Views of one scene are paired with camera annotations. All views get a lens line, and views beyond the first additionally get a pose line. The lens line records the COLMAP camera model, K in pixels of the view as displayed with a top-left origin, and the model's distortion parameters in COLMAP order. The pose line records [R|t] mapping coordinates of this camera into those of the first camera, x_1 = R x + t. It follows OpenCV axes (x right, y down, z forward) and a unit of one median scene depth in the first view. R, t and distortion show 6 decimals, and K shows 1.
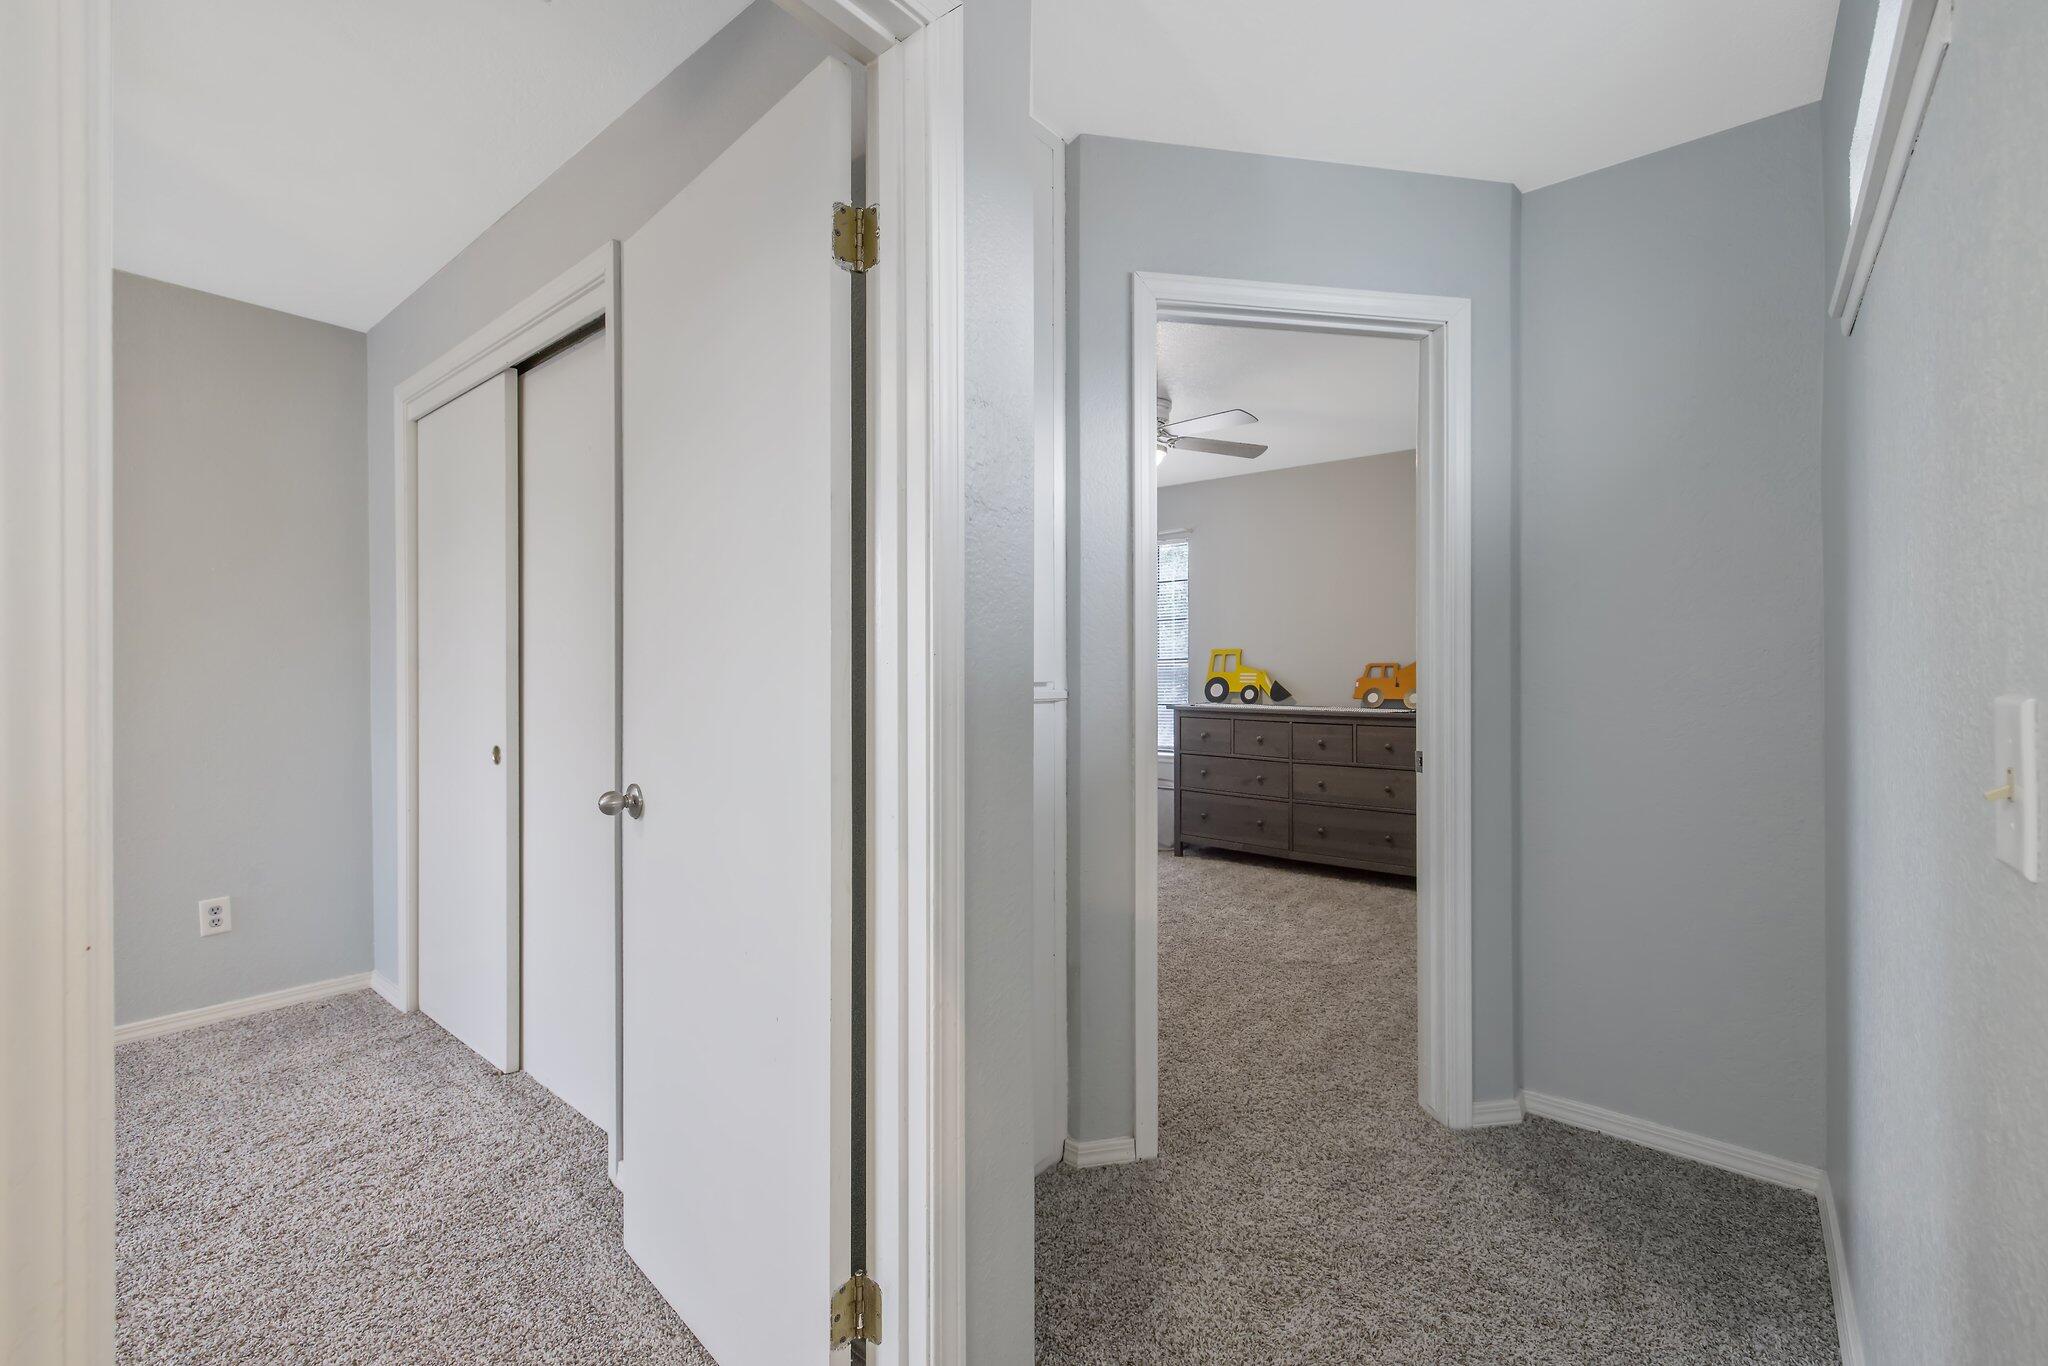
lens RADIAL K [[868.0, 0, 1034.7], [0, 868.0, 676.1], [0, 0, 1]] dist [0.003779, -0.000840]
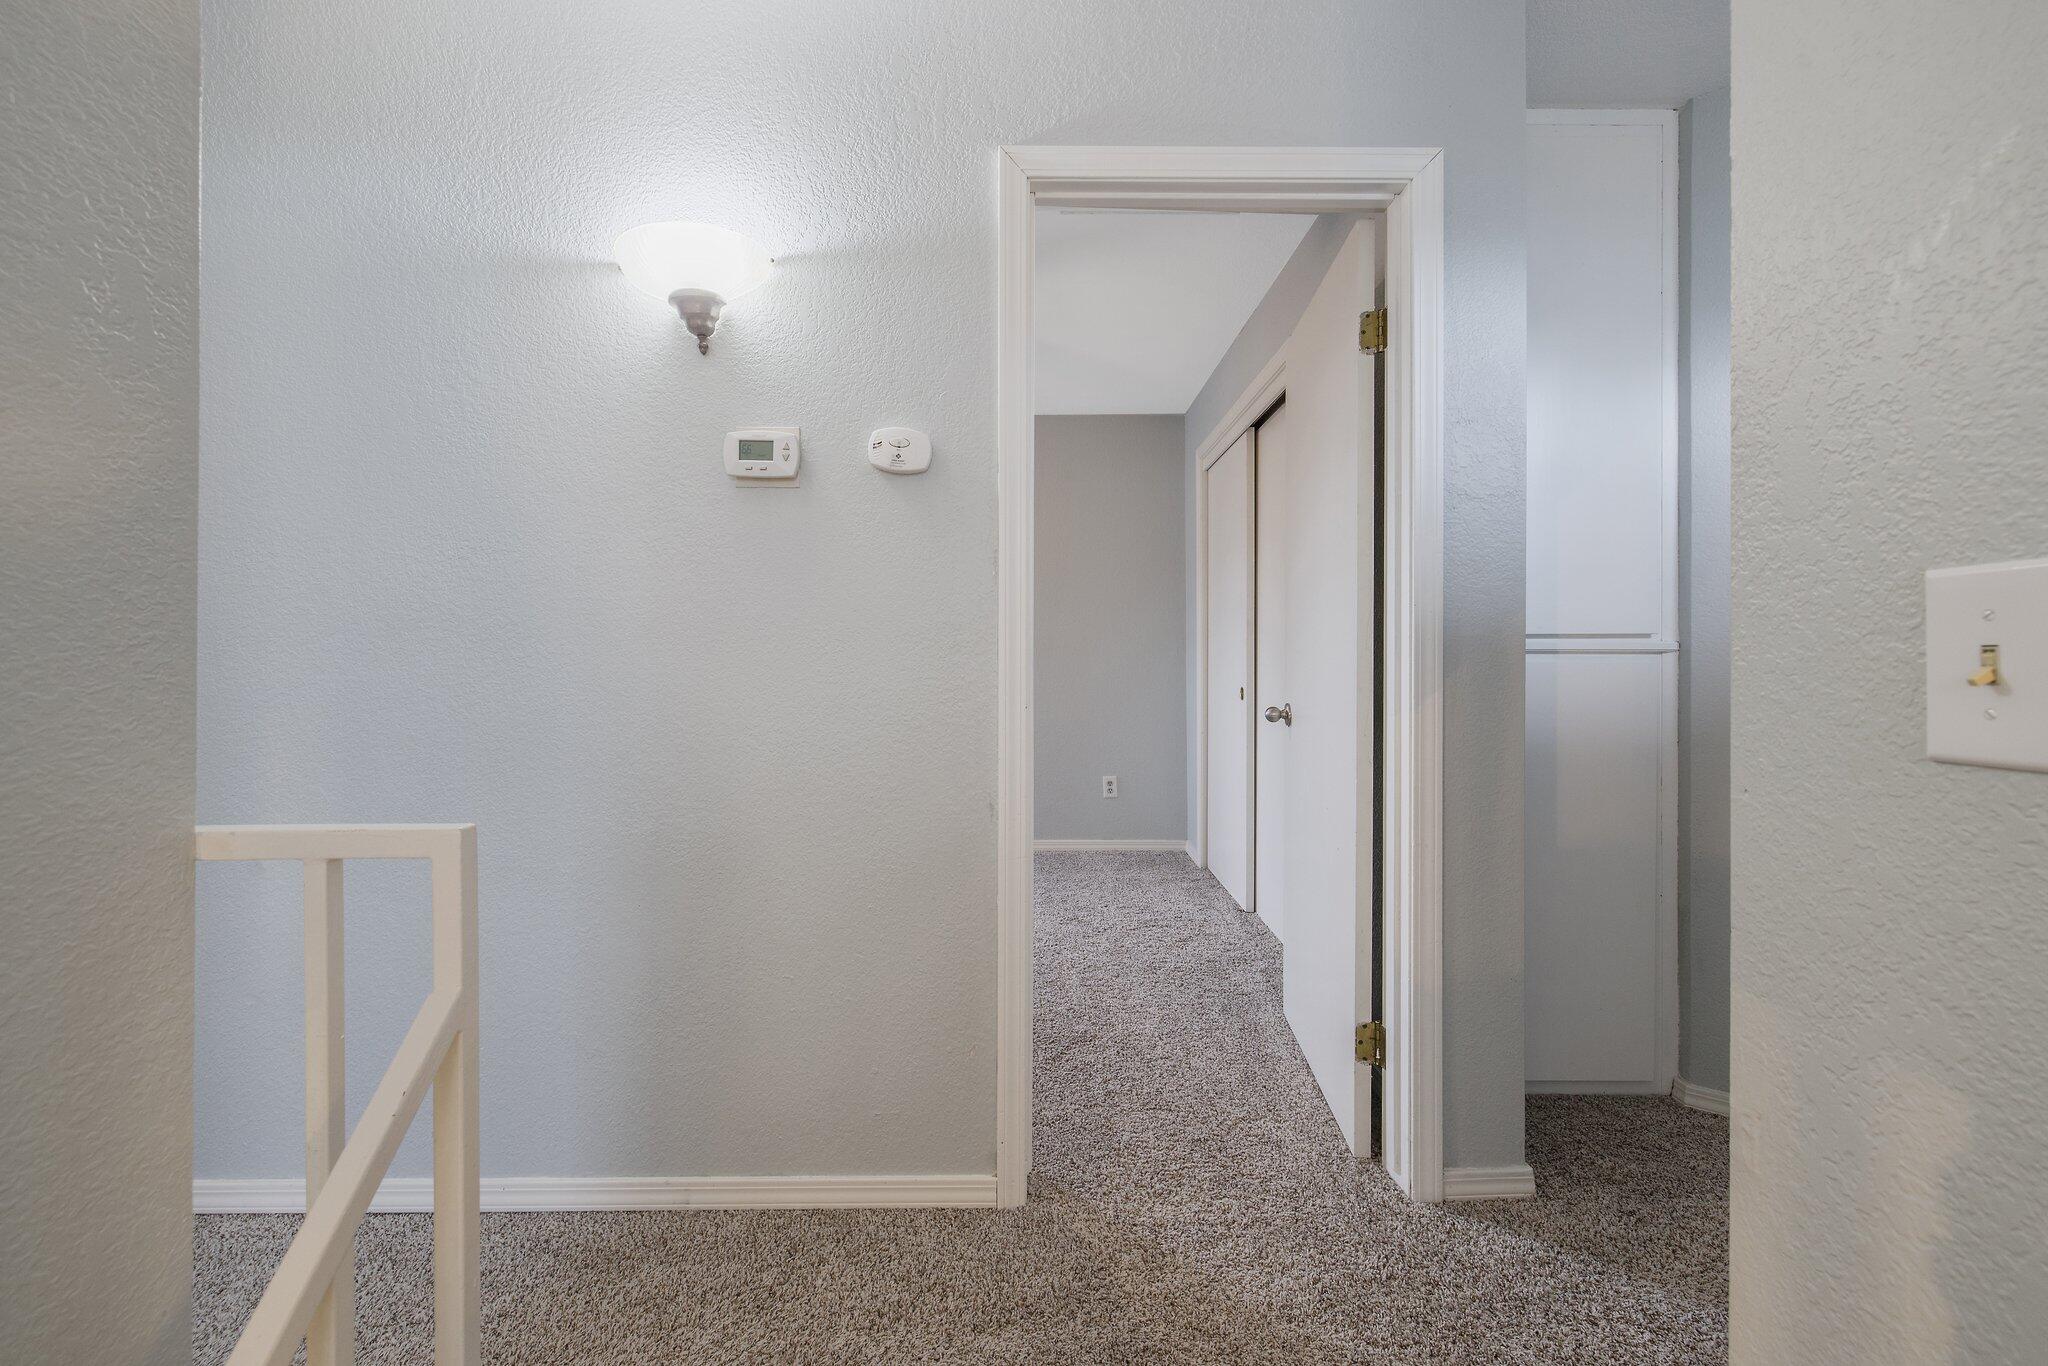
lens RADIAL K [[868.0, 0, 1026.8], [0, 868.0, 672.7], [0, 0, 1]] dist [0.003779, -0.000840]
pose [[0.633765, 0.017007, -0.773339, 0.339175], [-0.004006, 0.999817, 0.018704, 0.035953], [0.773516, -0.008756, 0.633717, -0.248693]]
